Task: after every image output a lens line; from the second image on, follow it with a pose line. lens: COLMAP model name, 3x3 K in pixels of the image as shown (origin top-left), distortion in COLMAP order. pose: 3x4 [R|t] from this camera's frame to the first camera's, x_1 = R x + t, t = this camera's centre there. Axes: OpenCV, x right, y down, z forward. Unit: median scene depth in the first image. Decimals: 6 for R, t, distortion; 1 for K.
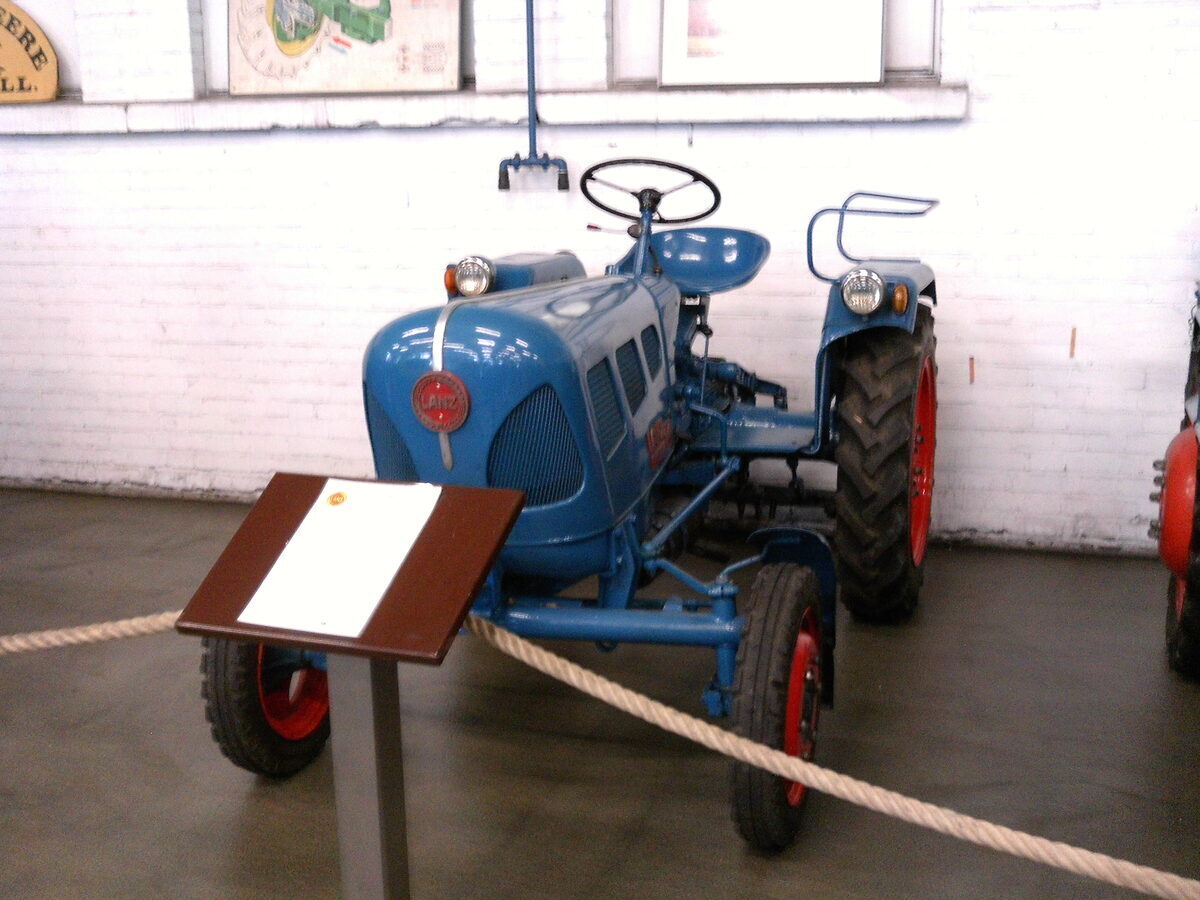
lens RADIAL K [[1449.0, 0, 644.2], [0, 1449.0, 449.5], [0, 0, 1]] dist [-0.030497, 0.000000]
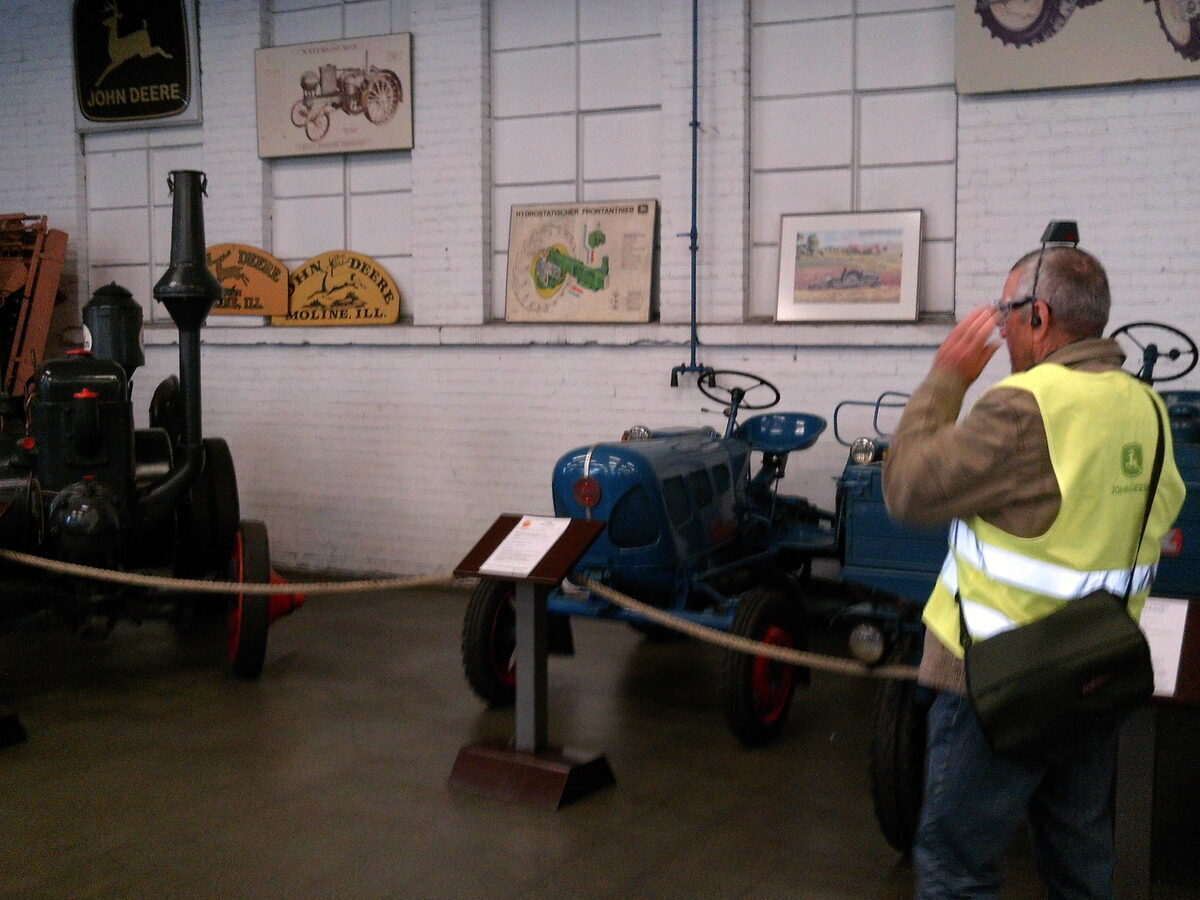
lens RADIAL K [[1449.0, 0, 594.1], [0, 1449.0, 460.8], [0, 0, 1]] dist [-0.030497, 0.000000]
pose [[0.974832, 0.029072, -0.221035, 0.150269], [-0.056269, 0.991447, -0.117760, 0.077394], [0.215721, 0.127234, 0.968130, -0.454936]]
